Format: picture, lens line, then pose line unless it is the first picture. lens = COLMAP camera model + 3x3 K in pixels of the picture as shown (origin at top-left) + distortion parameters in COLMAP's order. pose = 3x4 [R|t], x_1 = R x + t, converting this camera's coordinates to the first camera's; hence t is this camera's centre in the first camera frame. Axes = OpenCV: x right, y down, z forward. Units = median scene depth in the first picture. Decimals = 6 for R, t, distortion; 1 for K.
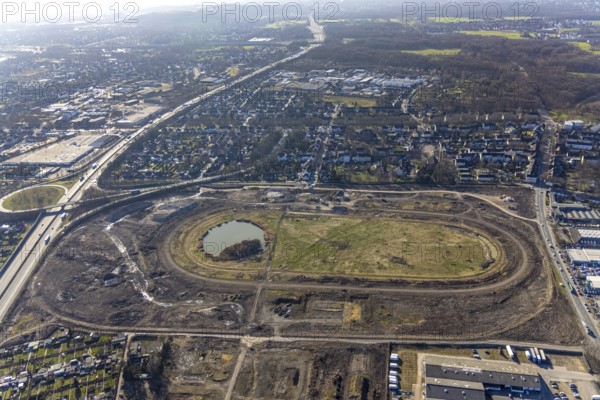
lens RADIAL K [[506.8, 0, 299.3], [0, 506.8, 201.4], [0, 0, 1]] dist [-0.004673, 0.006377]
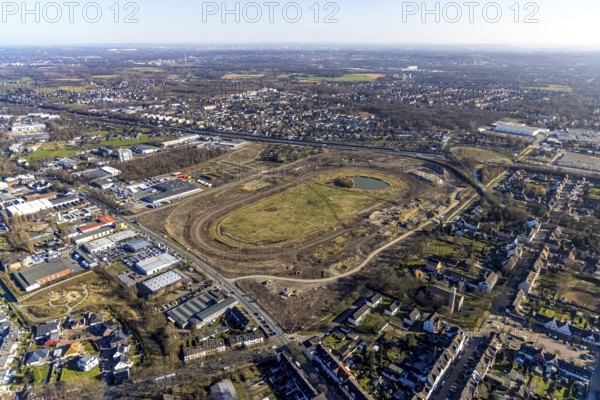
lens RADIAL K [[402.2, 0, 300.0], [0, 402.2, 200.0], [0, 0, 1]] dist [0.002030, 0.001137]
pose [[-0.522765, 0.346287, -0.778975, 0.938628], [-0.336682, 0.755624, 0.561852, -0.510739], [0.783175, 0.555983, -0.278425, 1.276746]]
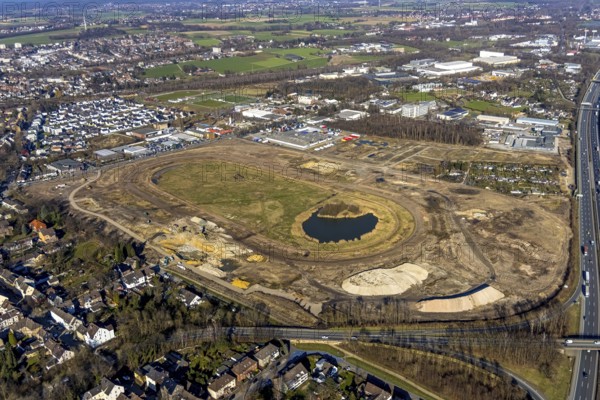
lens RADIAL K [[572.1, 0, 298.7], [0, 572.1, 199.8], [0, 0, 1]] dist [0.012507, -0.003727]
pose [[-0.843061, -0.137365, 0.519979, -0.601488], [0.274897, 0.720932, 0.636151, -0.630124], [-0.462255, 0.679255, -0.570029, 1.649526]]
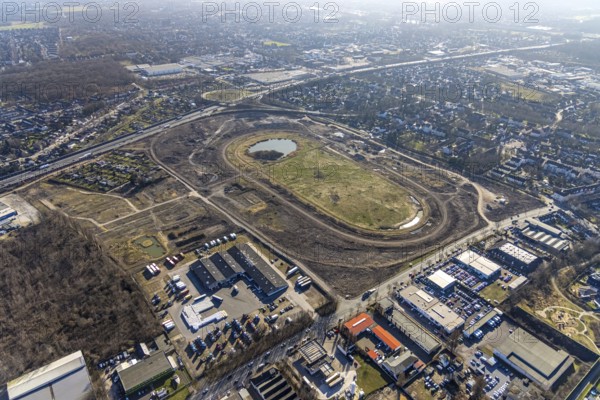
lens RADIAL K [[402.2, 0, 300.0], [0, 402.2, 200.0], [0, 0, 1]] dist [0.002030, 0.001137]
pose [[0.736936, 0.376723, -0.561253, 0.654386], [-0.309906, 0.926193, 0.214766, -0.061846], [0.600736, 0.015667, 0.799294, 0.146360]]
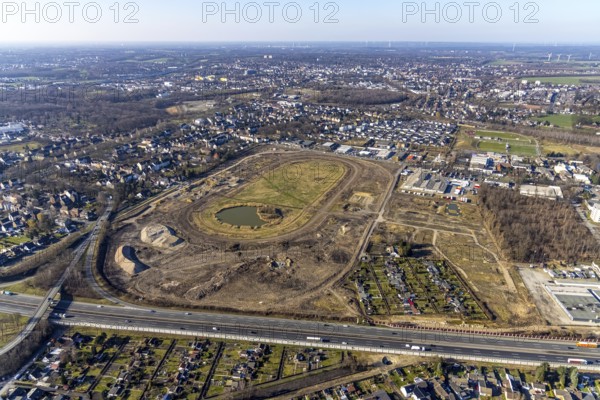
lens RADIAL K [[402.2, 0, 300.0], [0, 402.2, 200.0], [0, 0, 1]] dist [0.002030, 0.001137]
pose [[0.253038, -0.322074, 0.912272, -1.014604], [0.385925, 0.898289, 0.210093, -0.120990], [-0.887149, 0.298907, 0.351598, 0.571900]]
